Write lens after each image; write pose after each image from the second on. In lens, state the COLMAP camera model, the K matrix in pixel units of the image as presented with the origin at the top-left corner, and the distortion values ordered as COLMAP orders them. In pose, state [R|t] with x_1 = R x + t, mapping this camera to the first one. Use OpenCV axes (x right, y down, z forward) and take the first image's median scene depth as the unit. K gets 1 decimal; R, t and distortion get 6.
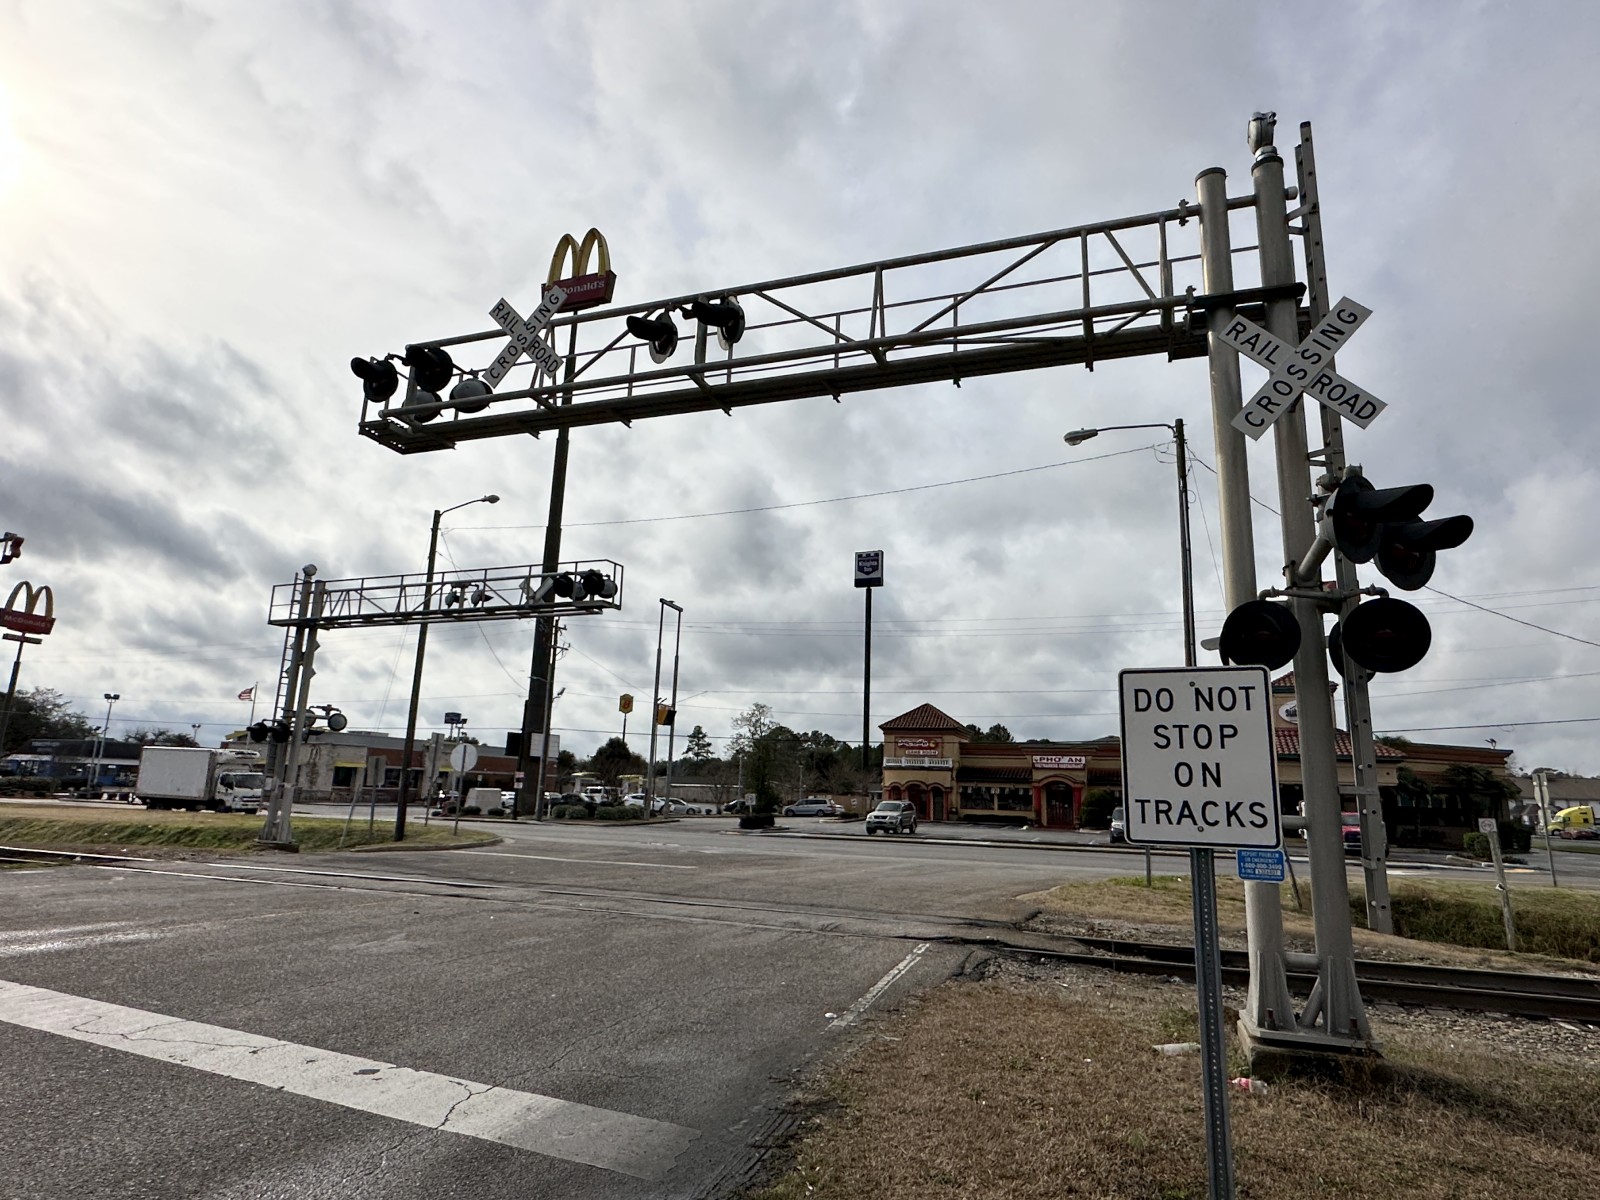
lens RADIAL K [[889.1, 0, 800.0], [0, 889.1, 600.0], [0, 0, 1]] dist [0.001442, 0.000766]
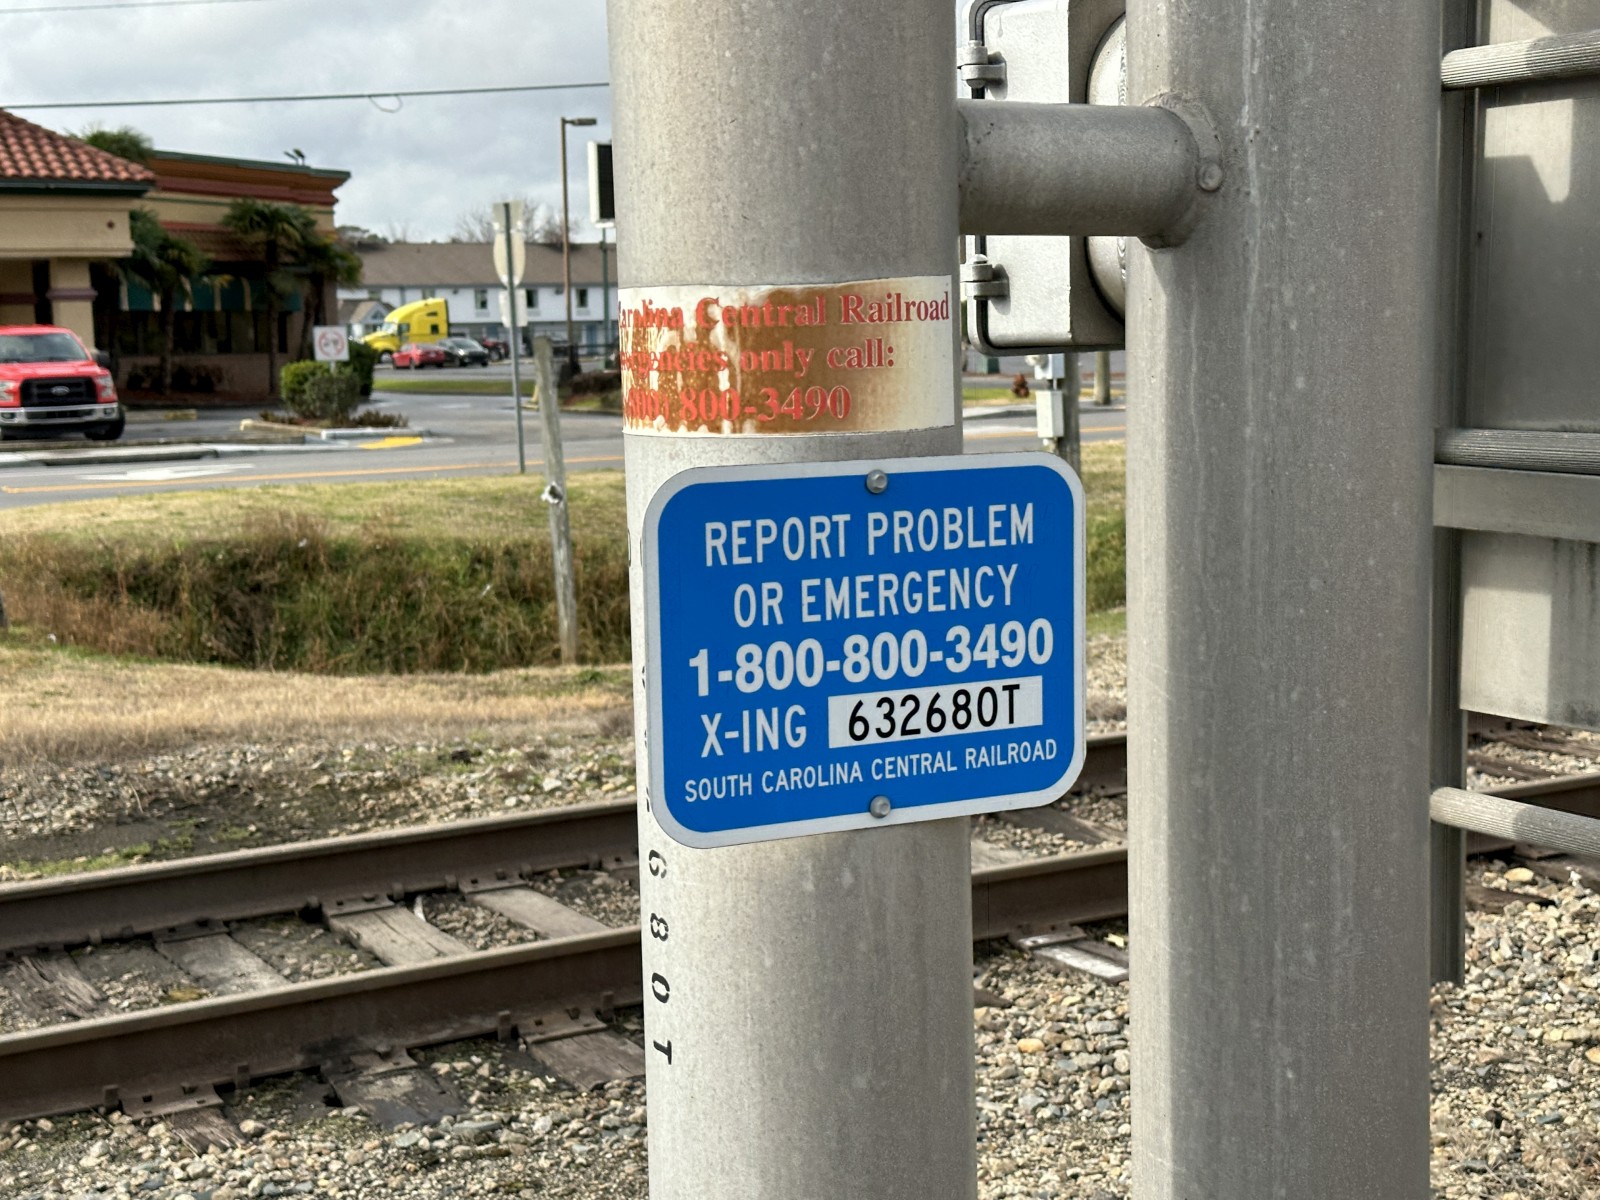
lens RADIAL K [[2371.3, 0, 800.0], [0, 2371.3, 600.0], [0, 0, 1]] dist [0.175862, 0.040922]
pose [[0.642402, -0.136828, 0.754054, 0.038376], [-0.118222, 0.954462, 0.273910, 0.026261], [-0.757194, -0.265106, 0.596972, 0.098966]]
